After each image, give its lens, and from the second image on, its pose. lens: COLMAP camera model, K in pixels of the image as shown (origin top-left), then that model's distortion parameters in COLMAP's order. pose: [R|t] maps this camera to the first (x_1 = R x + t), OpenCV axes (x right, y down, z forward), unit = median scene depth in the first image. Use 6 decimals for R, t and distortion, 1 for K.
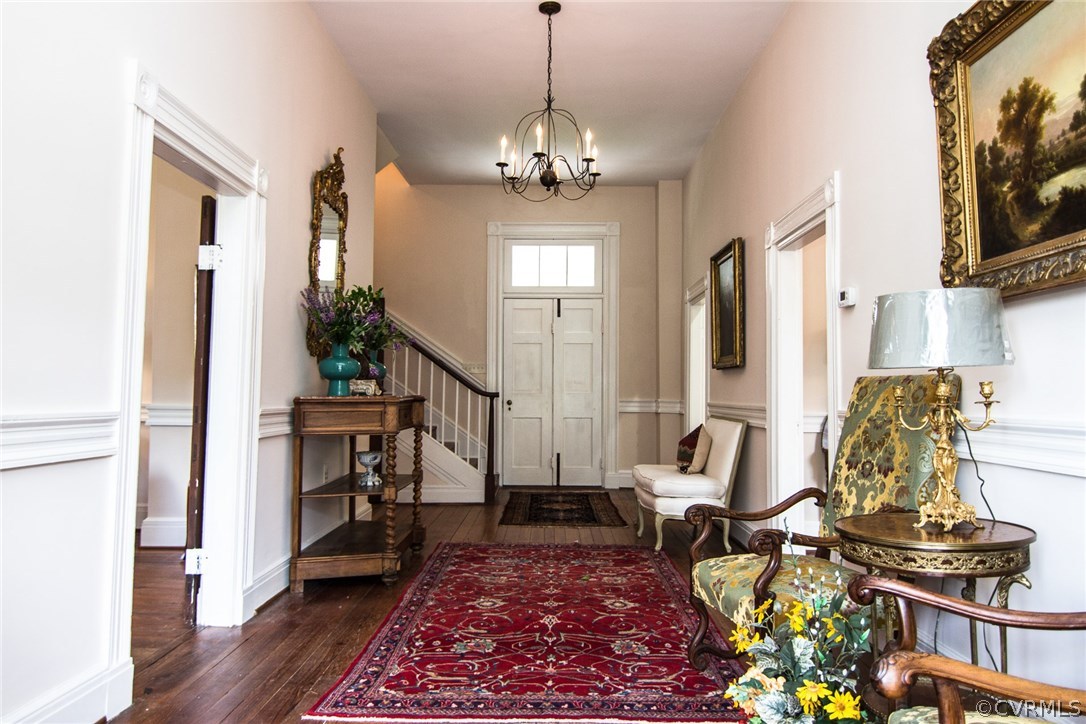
lens RADIAL K [[771.1, 0, 540.5], [0, 771.1, 359.3], [0, 0, 1]] dist [-0.002305, -0.007545]
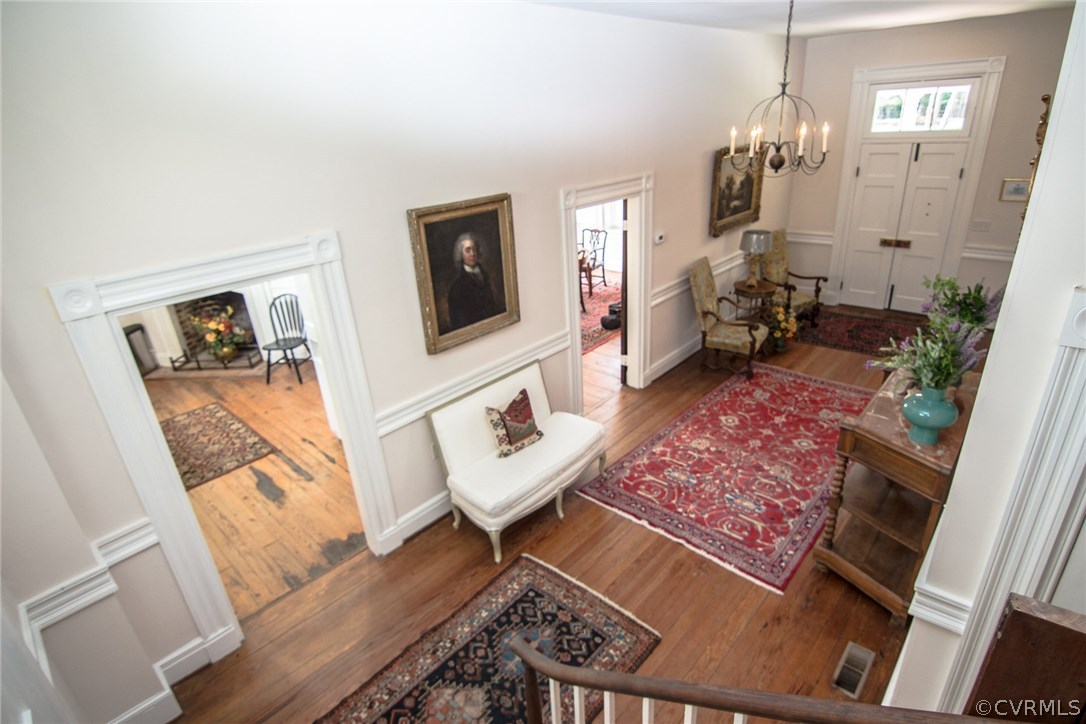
lens RADIAL K [[546.4, 0, 547.7], [0, 546.4, 355.9], [0, 0, 1]] dist [-0.012738, -0.008901]
pose [[-0.738428, -0.233369, 0.632664, -0.415243], [0.025824, 0.927733, 0.372351, -0.363552], [-0.673838, 0.291292, -0.679037, 2.440675]]
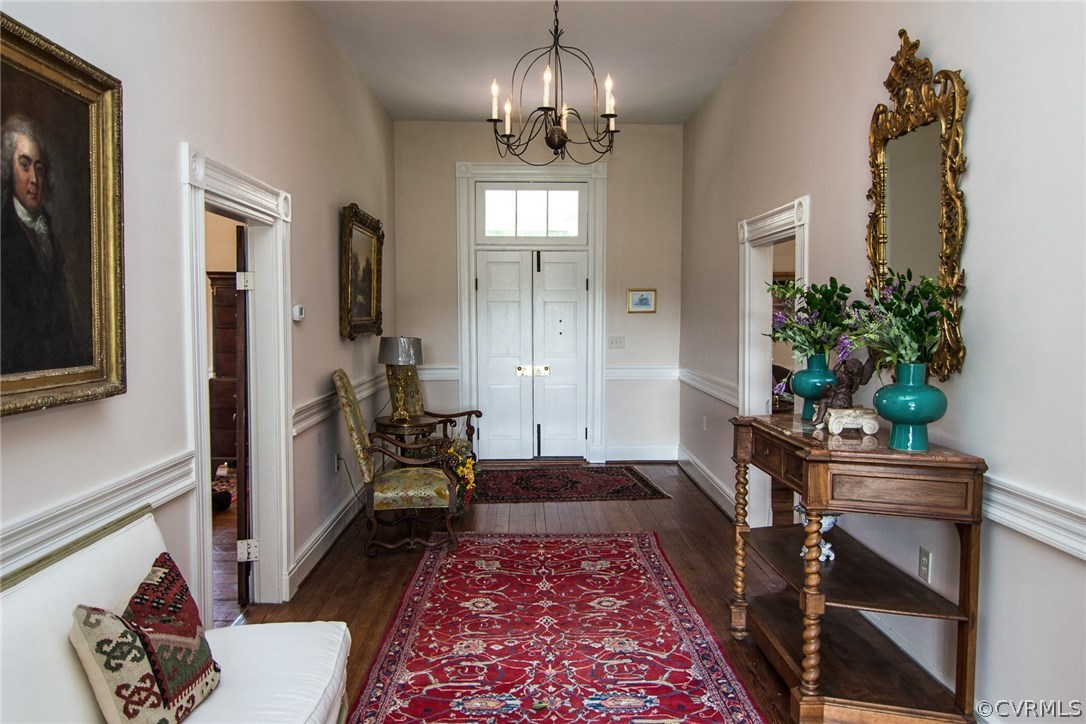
lens RADIAL K [[771.1, 0, 540.4], [0, 771.1, 355.3], [0, 0, 1]] dist [-0.002305, -0.007545]
pose [[-0.999250, -0.009423, -0.037557, 0.071826], [-0.009738, 0.999919, 0.008203, -0.028630], [0.037477, 0.008562, -0.999261, 2.333029]]
